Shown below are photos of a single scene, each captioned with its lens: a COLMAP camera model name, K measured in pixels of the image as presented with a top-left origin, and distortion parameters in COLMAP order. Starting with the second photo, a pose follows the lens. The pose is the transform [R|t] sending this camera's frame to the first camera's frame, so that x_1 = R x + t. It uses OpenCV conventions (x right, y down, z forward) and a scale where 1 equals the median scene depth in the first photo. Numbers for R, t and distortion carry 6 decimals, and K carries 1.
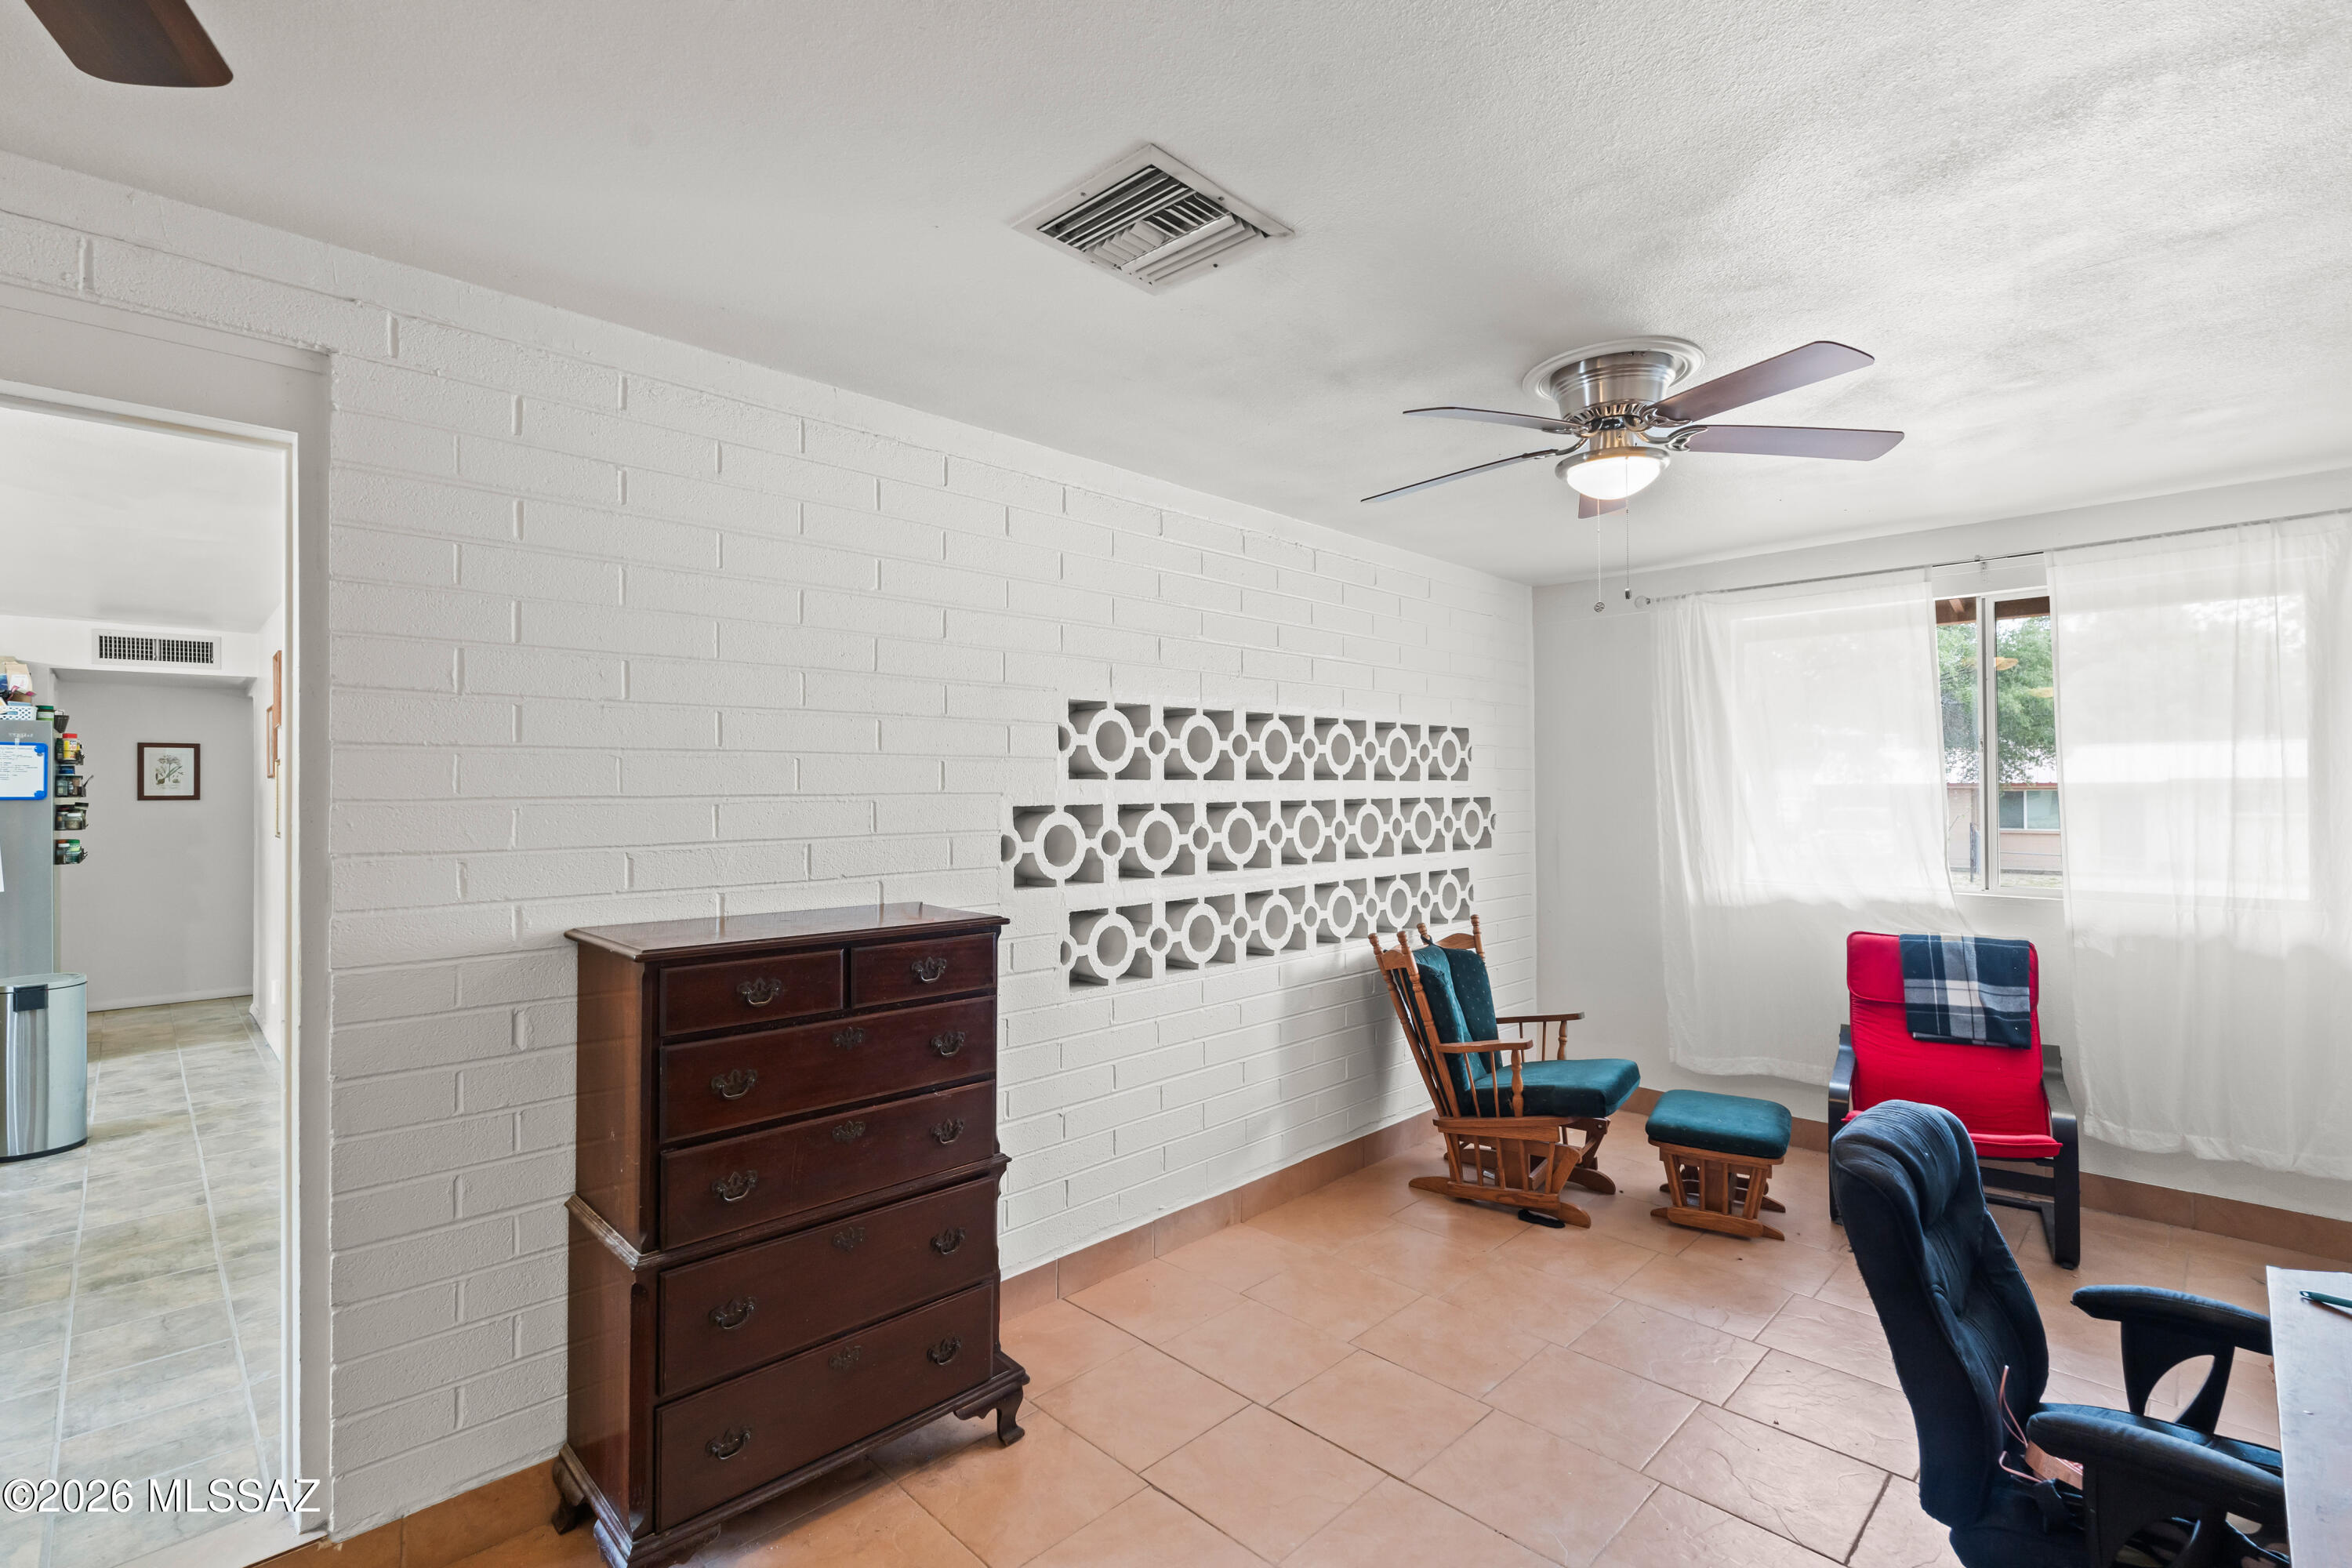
lens RADIAL K [[1037.4, 0, 1174.1], [0, 1037.4, 790.6], [0, 0, 1]] dist [-0.000720, 0.000096]
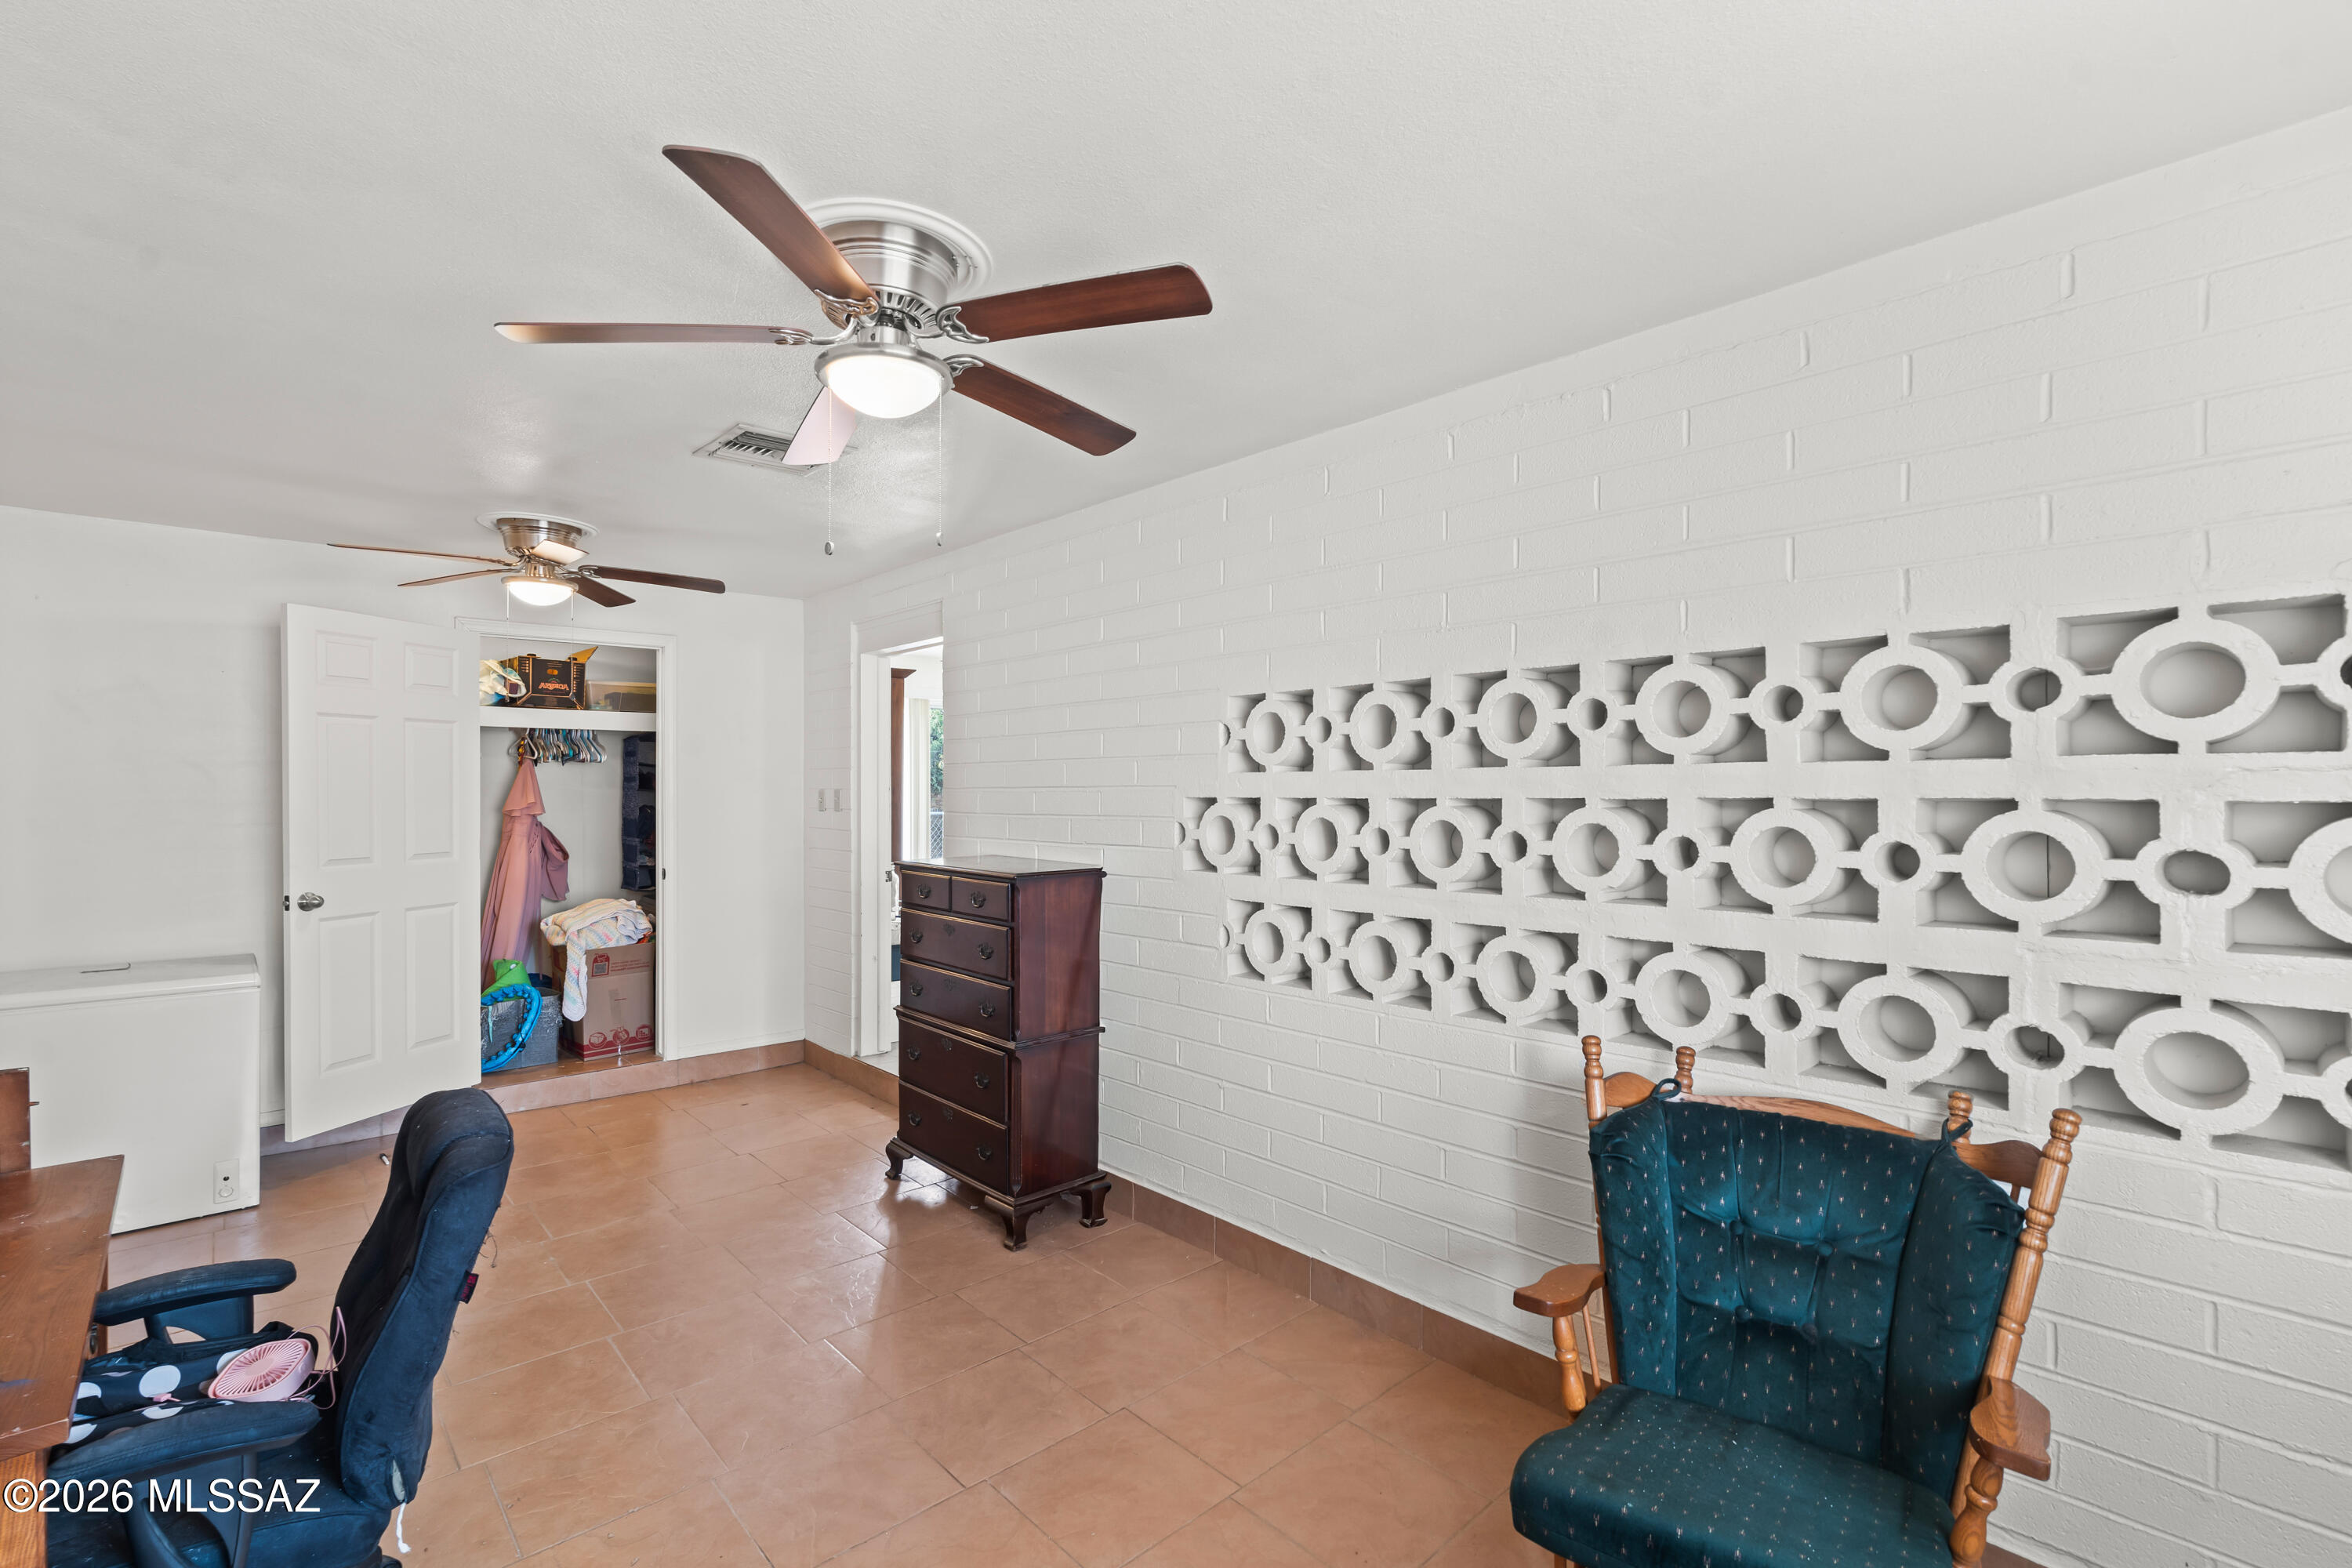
lens RADIAL K [[1037.4, 0, 1174.1], [0, 1037.4, 790.6], [0, 0, 1]] dist [-0.000720, 0.000096]
pose [[-0.019210, 0.006038, -0.999797, 0.747960], [0.000463, 0.999982, 0.006031, 0.001139], [0.999815, -0.000347, -0.019212, 0.757513]]
